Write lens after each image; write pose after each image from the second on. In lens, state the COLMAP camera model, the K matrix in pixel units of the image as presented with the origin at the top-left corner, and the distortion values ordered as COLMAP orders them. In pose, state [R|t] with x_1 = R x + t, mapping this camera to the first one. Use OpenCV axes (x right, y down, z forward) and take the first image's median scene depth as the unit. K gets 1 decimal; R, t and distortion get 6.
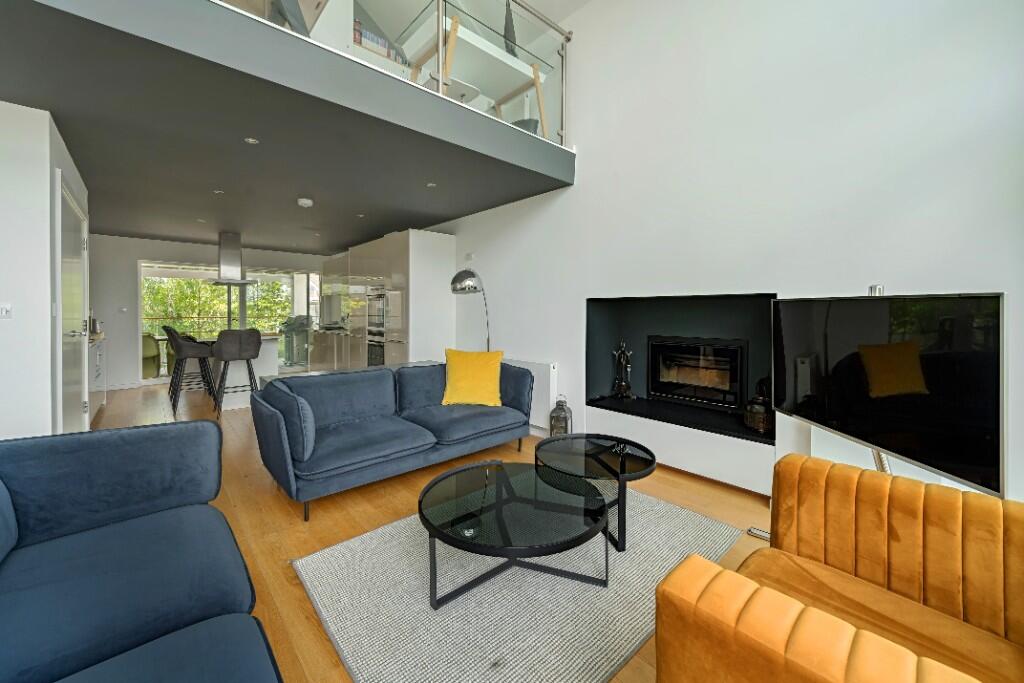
lens RADIAL K [[398.8, 0, 514.7], [0, 398.8, 312.4], [0, 0, 1]] dist [-0.000796, -0.000002]
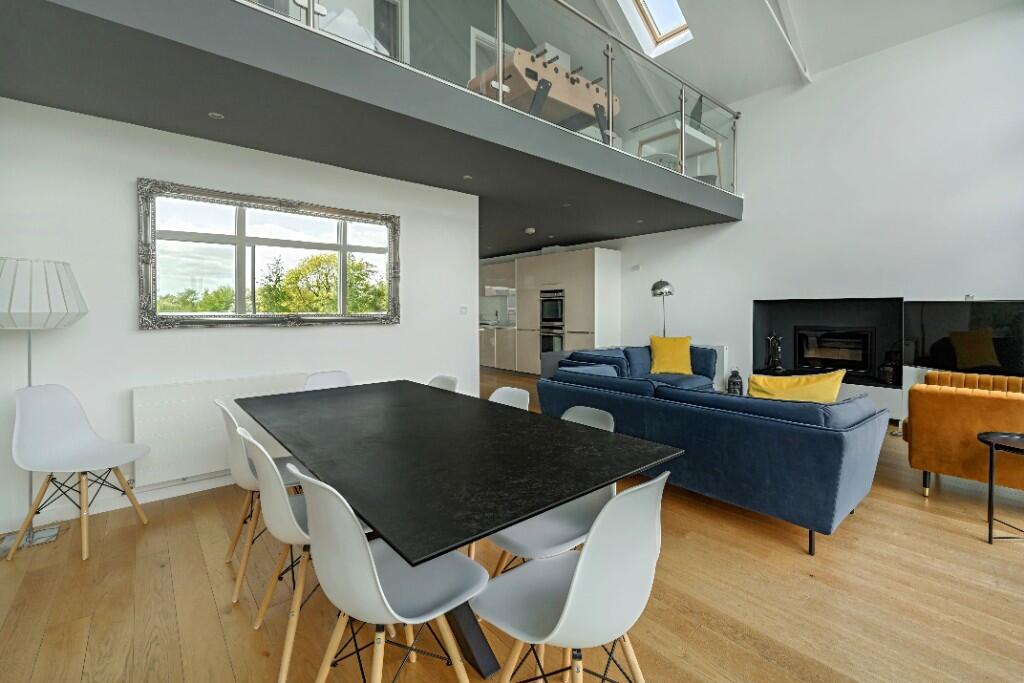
lens RADIAL K [[442.2, 0, 512.4], [0, 442.2, 316.0], [0, 0, 1]] dist [0.001688, 0.000398]
pose [[0.999360, -0.003574, -0.035588, -0.628242], [0.003963, 0.999933, 0.010880, 0.002020], [0.035547, -0.011014, 0.999307, -0.627873]]
